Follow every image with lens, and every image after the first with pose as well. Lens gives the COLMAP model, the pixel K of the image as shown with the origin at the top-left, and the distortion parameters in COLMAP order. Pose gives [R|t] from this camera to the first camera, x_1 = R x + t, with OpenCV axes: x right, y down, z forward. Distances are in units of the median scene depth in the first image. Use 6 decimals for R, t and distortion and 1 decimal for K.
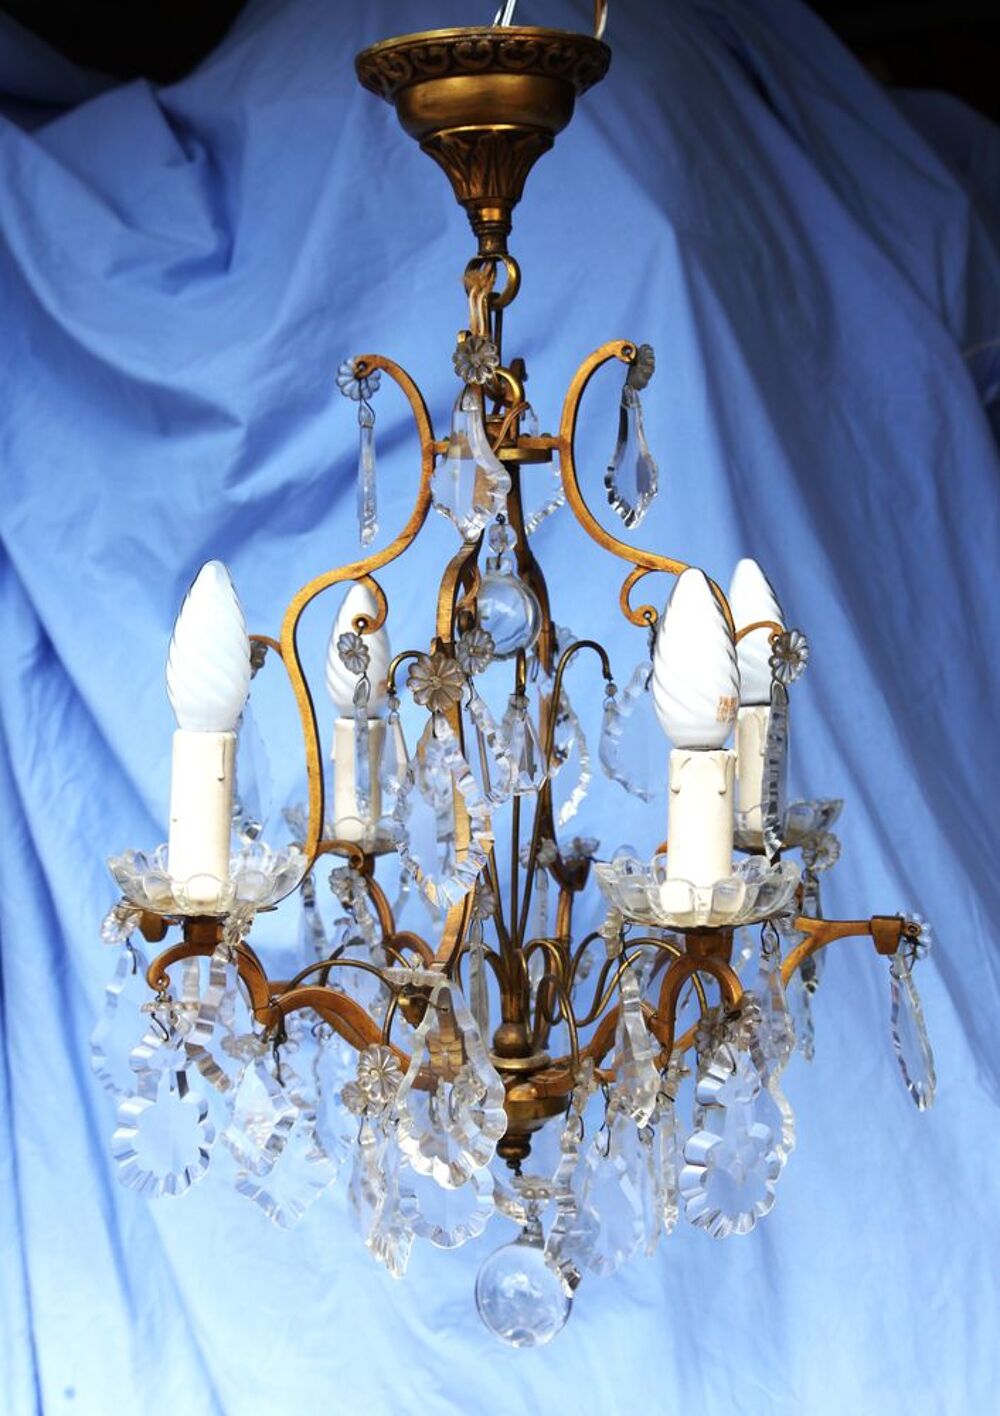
lens RADIAL K [[2384.8, 0, 573.1], [0, 2384.8, 726.1], [0, 0, 1]] dist [-0.010948, -0.064870]
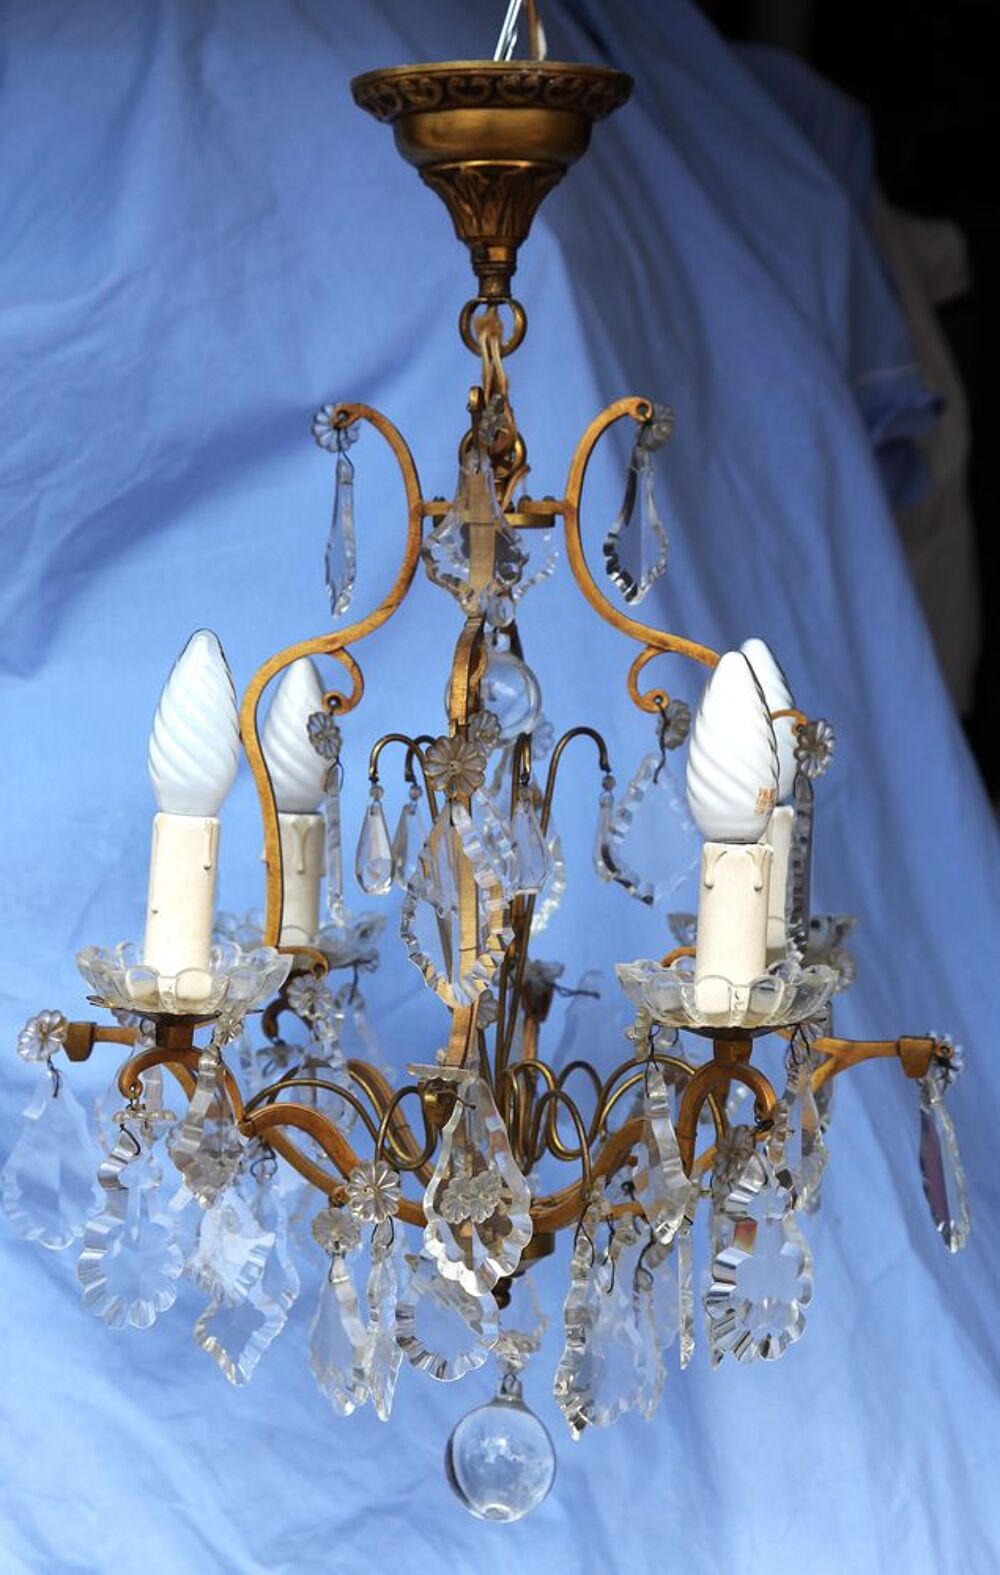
lens RADIAL K [[4378.7, 0, 500.0], [0, 4378.7, 787.5], [0, 0, 1]] dist [0.064811, 0.098881]
pose [[0.996948, 0.020116, 0.075430, -0.154356], [-0.018084, 0.999457, -0.027527, 0.033689], [-0.075943, 0.026079, 0.996771, -0.654928]]
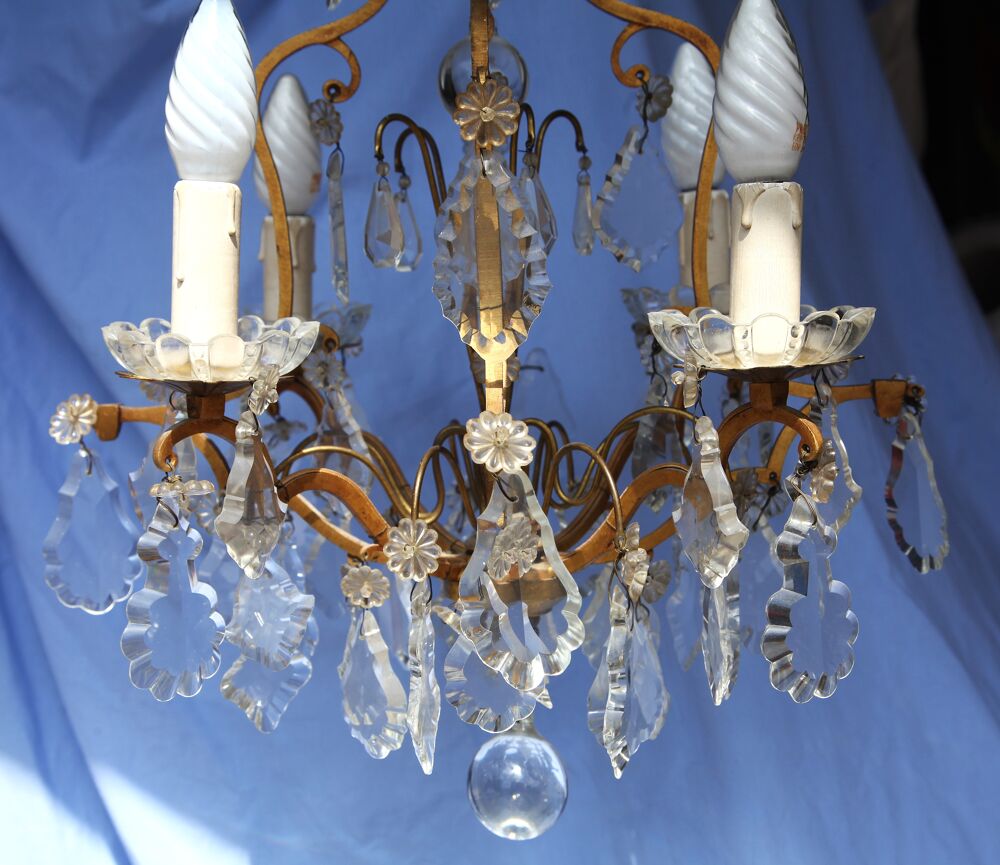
lens RADIAL K [[1897.1, 0, 459.0], [0, 1897.1, 450.7], [0, 0, 1]] dist [0.021355, 0.076885]
pose [[0.984490, -0.033976, 0.172118, -0.179434], [0.028757, 0.999051, 0.032723, 0.078677], [-0.173066, -0.027266, 0.984533, 0.255177]]
